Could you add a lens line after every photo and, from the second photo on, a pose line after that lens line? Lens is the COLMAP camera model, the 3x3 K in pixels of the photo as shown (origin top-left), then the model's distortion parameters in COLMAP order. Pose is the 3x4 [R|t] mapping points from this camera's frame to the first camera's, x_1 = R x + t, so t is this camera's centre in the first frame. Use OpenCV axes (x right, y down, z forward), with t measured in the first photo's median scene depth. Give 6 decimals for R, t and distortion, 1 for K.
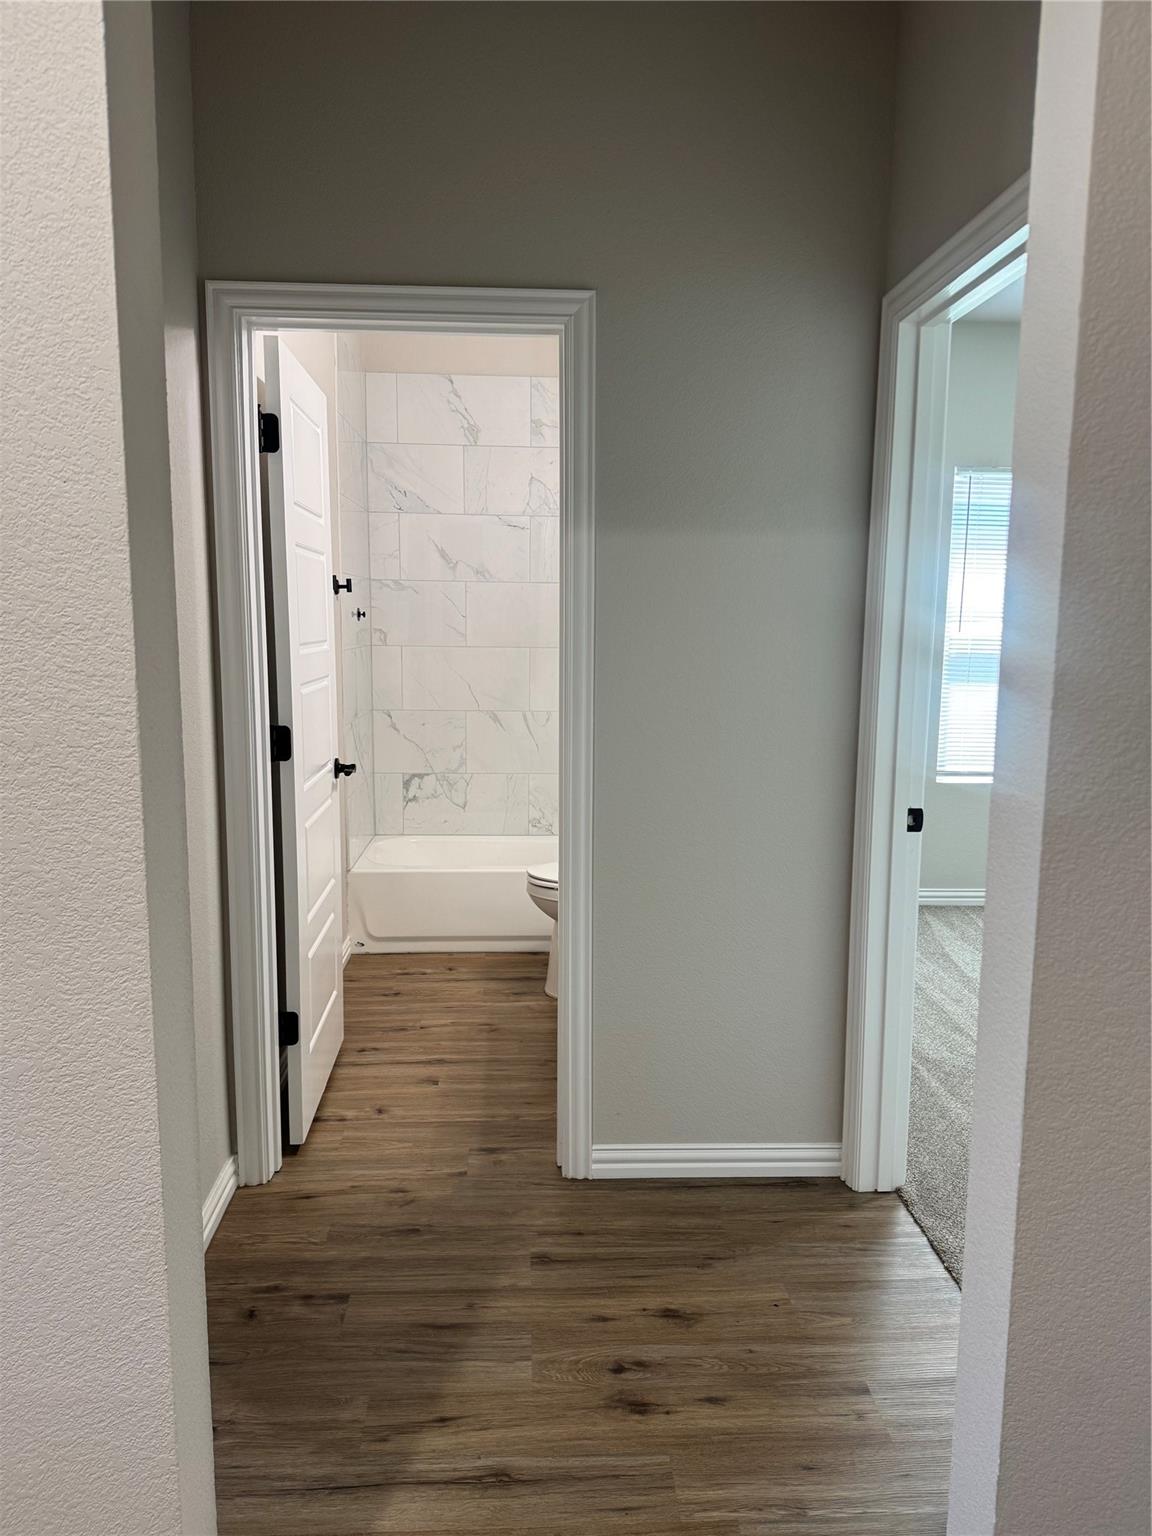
lens RADIAL K [[1081.3, 0, 570.4], [0, 1081.3, 757.0], [0, 0, 1]] dist [0.051081, -0.099463]
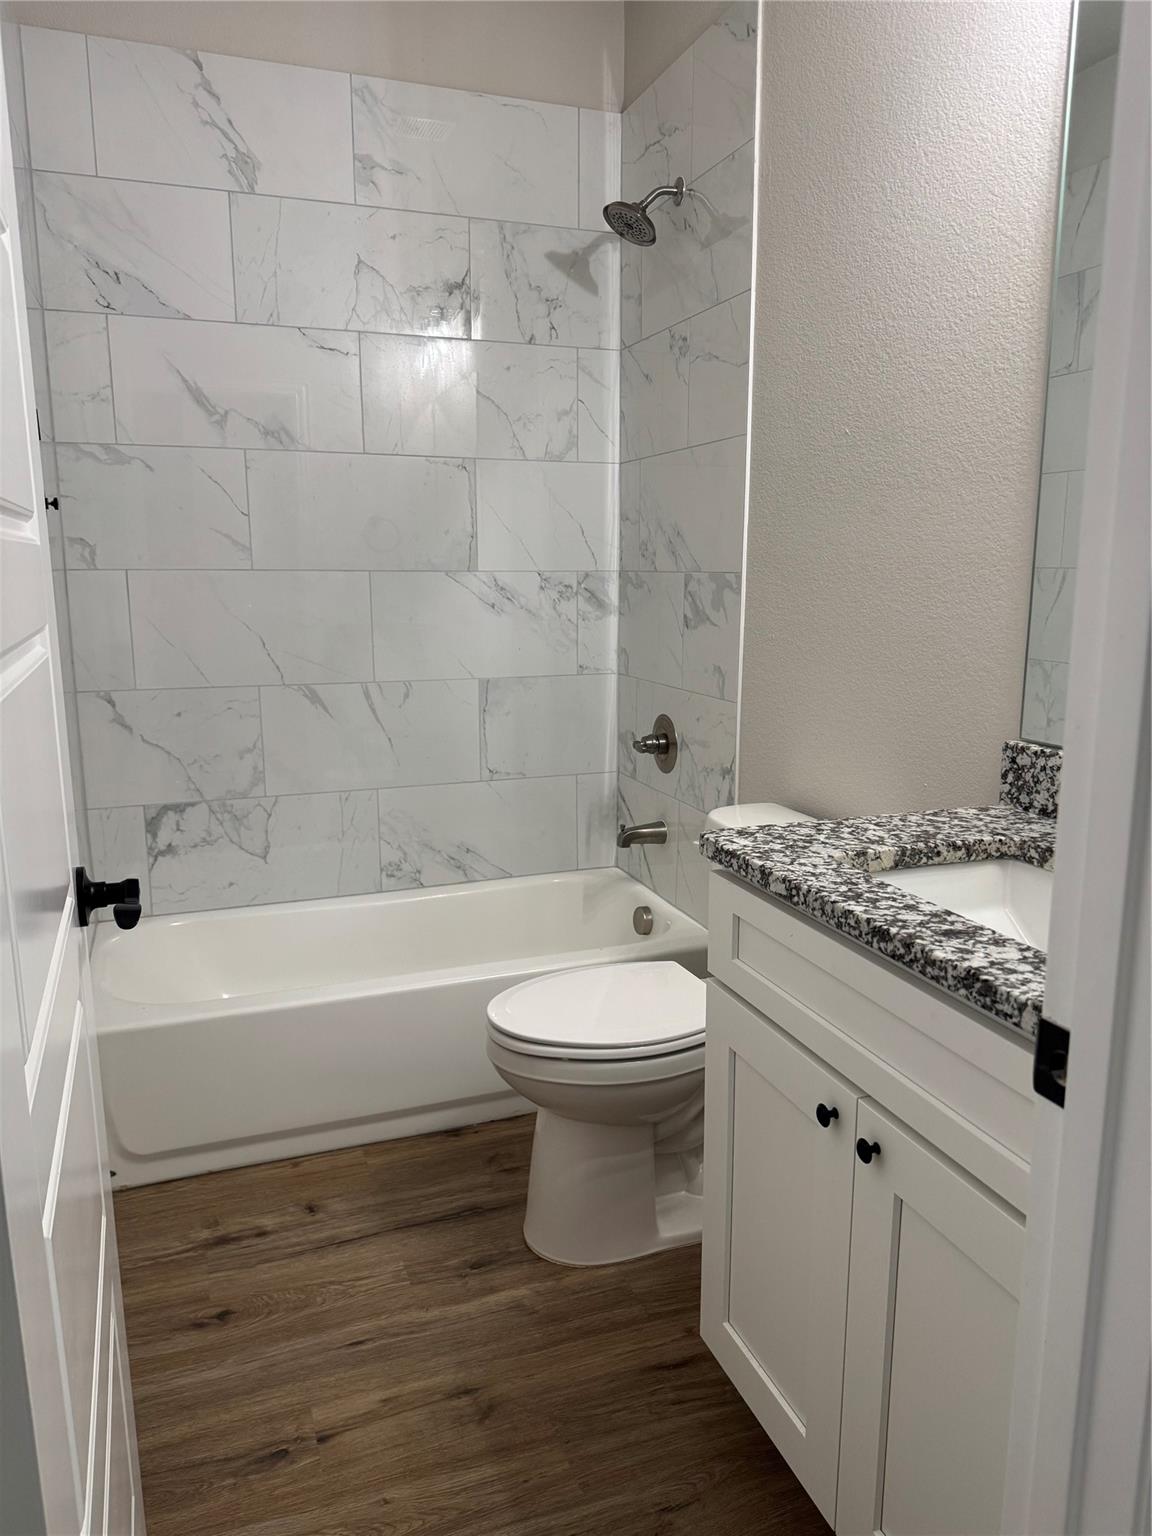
lens RADIAL K [[1081.3, 0, 570.4], [0, 1081.3, 757.0], [0, 0, 1]] dist [0.051081, -0.099463]
pose [[0.952179, -0.065291, 0.298484, -0.131858], [0.048862, 0.996868, 0.062186, -0.038934], [-0.301609, -0.044628, 0.952387, 0.485975]]
